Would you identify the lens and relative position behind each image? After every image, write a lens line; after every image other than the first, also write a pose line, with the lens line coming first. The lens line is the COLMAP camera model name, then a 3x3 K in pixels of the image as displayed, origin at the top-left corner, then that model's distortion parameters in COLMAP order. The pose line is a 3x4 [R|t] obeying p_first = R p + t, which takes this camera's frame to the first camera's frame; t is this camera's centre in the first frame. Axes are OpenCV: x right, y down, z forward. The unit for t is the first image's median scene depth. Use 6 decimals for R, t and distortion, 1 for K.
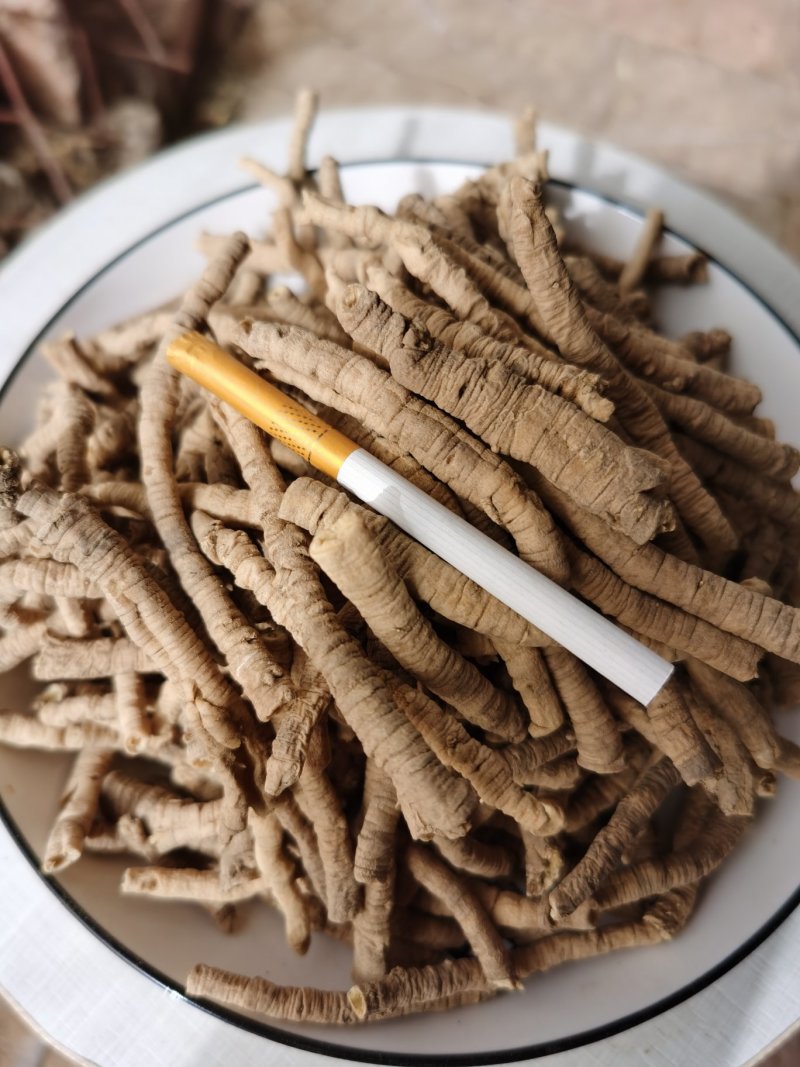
lens RADIAL K [[893.8, 0, 400.0], [0, 893.8, 533.5], [0, 0, 1]] dist [-0.040310, 0.008979]
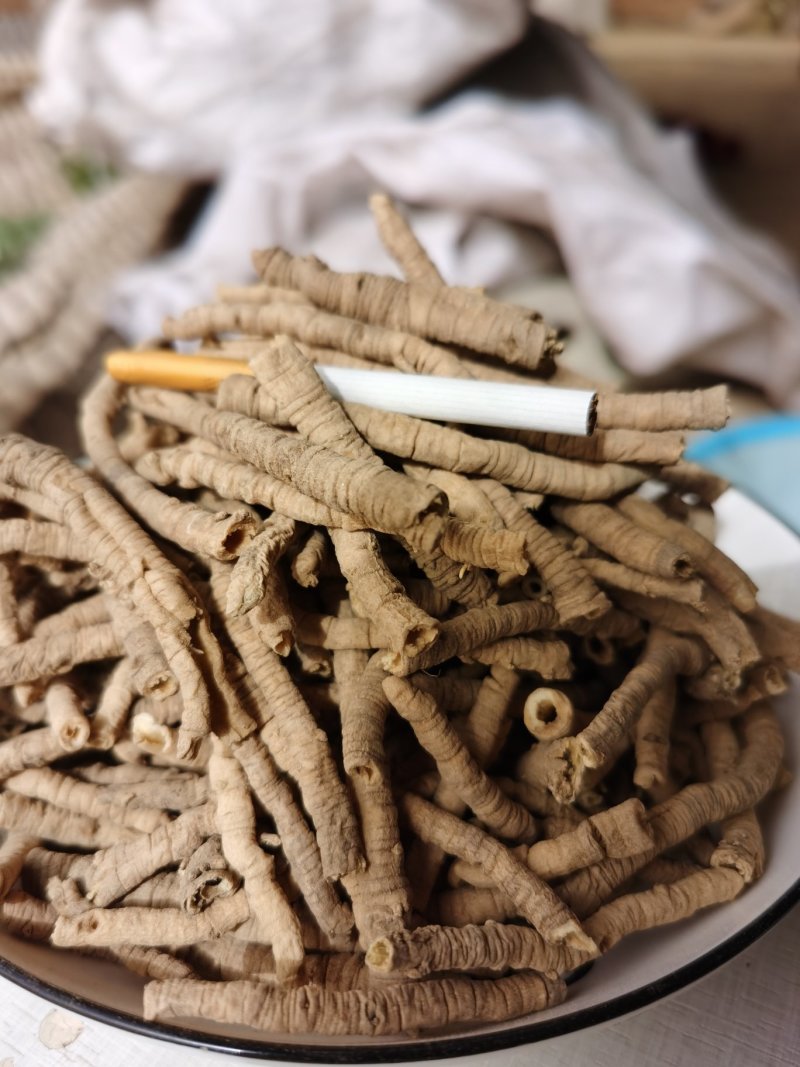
lens RADIAL K [[893.8, 0, 400.0], [0, 893.8, 533.5], [0, 0, 1]] dist [-0.040310, 0.008979]
pose [[0.977891, -0.148372, 0.147362, -0.091890], [0.207337, 0.779658, -0.590884, 0.720772], [-0.027222, 0.608374, 0.793184, 0.205569]]
